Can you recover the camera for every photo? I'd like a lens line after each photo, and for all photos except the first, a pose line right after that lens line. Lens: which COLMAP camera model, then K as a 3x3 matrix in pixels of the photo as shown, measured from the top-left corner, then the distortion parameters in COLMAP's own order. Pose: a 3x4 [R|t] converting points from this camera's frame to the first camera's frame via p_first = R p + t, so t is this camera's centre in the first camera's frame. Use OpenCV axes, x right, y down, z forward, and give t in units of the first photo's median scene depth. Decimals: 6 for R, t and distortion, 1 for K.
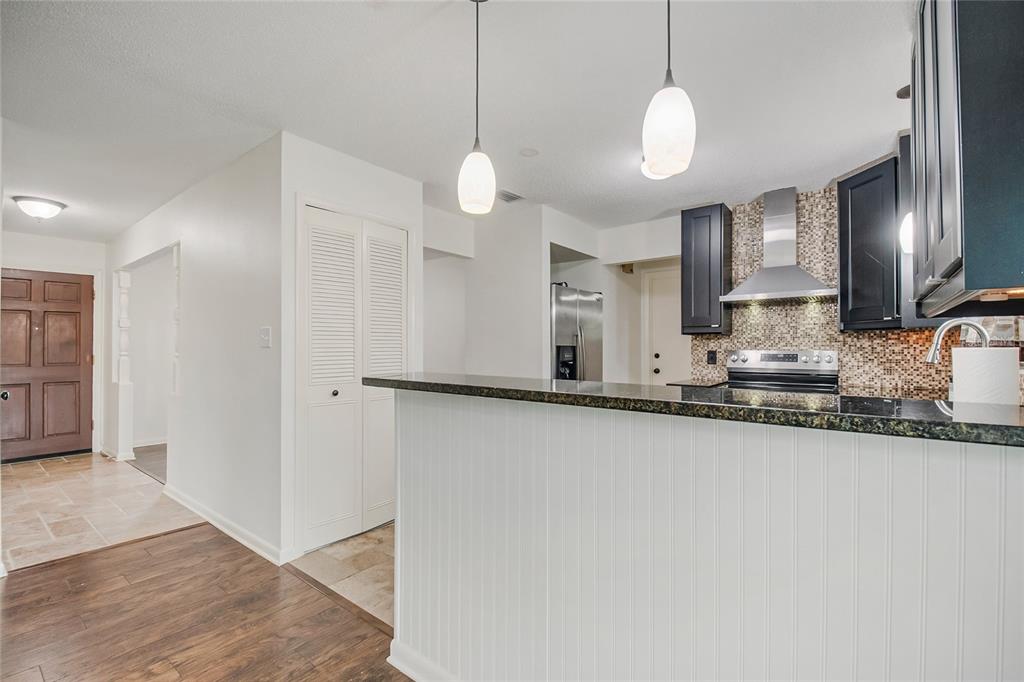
lens RADIAL K [[449.6, 0, 511.6], [0, 449.6, 338.4], [0, 0, 1]] dist [-0.021292, -0.000700]
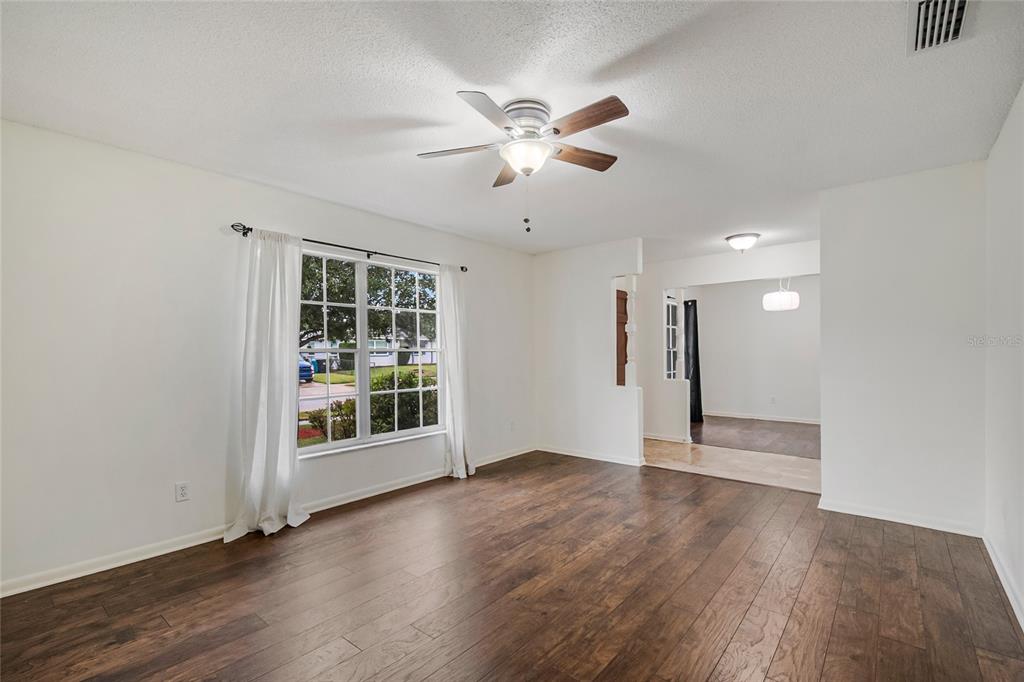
lens RADIAL K [[460.0, 0, 485.2], [0, 460.0, 357.4], [0, 0, 1]] dist [-0.053195, -0.000394]
pose [[0.996084, -0.008533, -0.087999, -1.322546], [0.010814, 0.999617, 0.025481, -0.000313], [0.087747, -0.026333, 0.995795, -0.300286]]
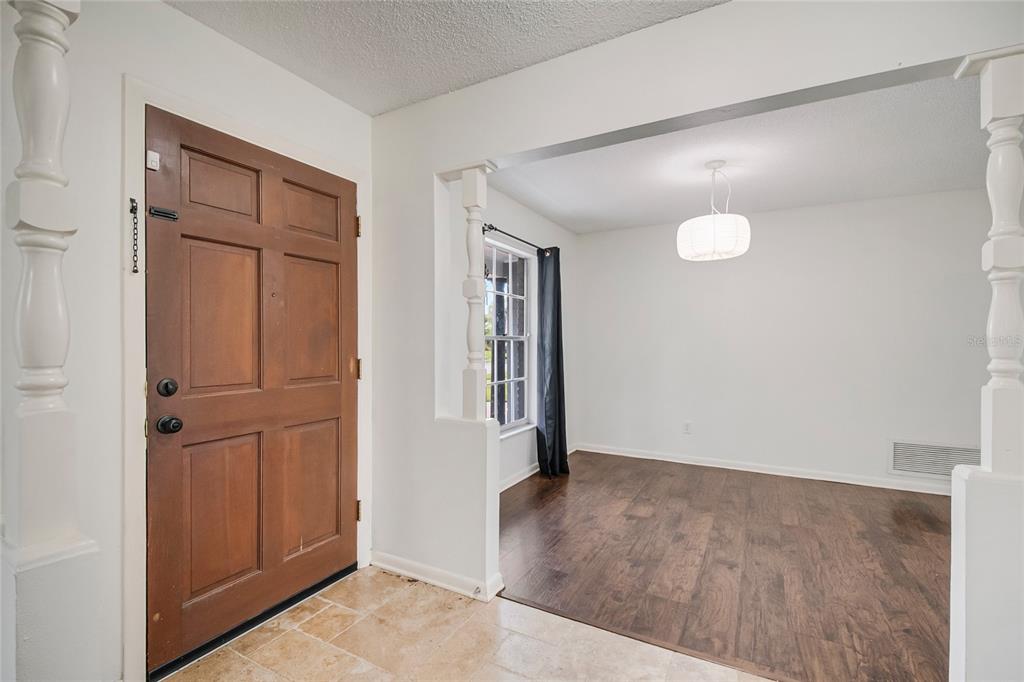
lens RADIAL K [[447.2, 0, 523.9], [0, 447.2, 348.8], [0, 0, 1]] dist [0.037284, -0.033344]
pose [[0.986712, 0.004376, 0.162420, -0.916992], [-0.009508, 0.999479, 0.030831, 0.012203], [-0.162200, -0.031965, 0.986240, 0.546537]]
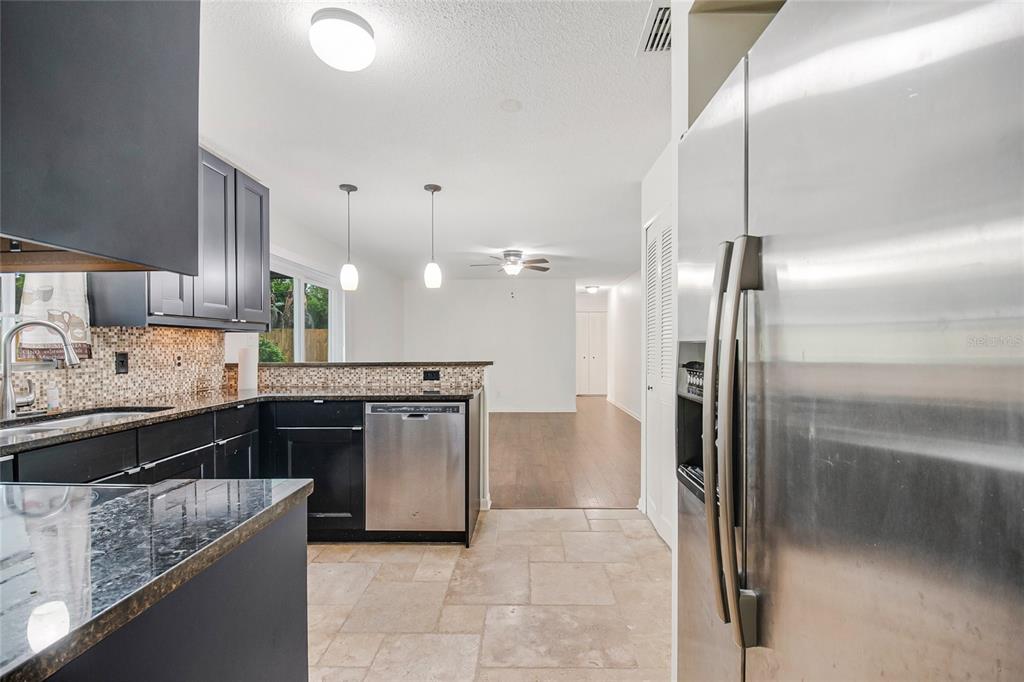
lens RADIAL K [[447.2, 0, 523.9], [0, 447.2, 348.8], [0, 0, 1]] dist [0.037284, -0.033344]
pose [[-0.797446, 0.003617, -0.603379, 0.301052], [0.012151, 0.999875, -0.010066, 0.018403], [0.603267, -0.015359, -0.797391, 0.972162]]
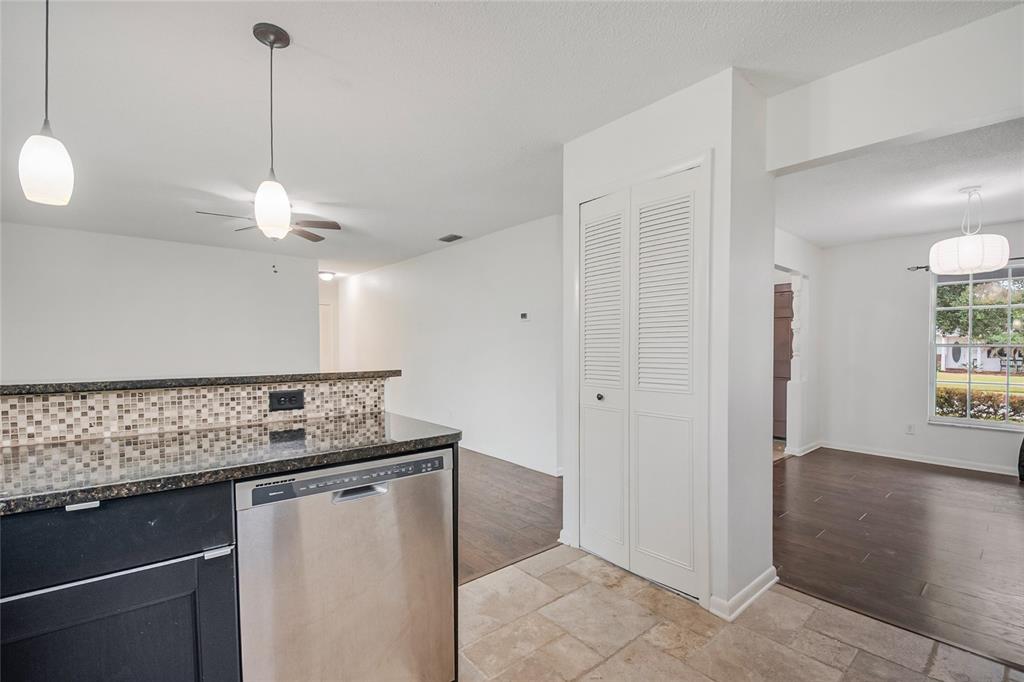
lens RADIAL K [[450.4, 0, 513.7], [0, 450.4, 360.3], [0, 0, 1]] dist [0.003607, -0.012482]
pose [[-0.210500, 0.026896, -0.977224, 0.308736], [0.015465, 0.999588, 0.024180, 0.012947], [0.977471, -0.010023, -0.210830, 0.582922]]
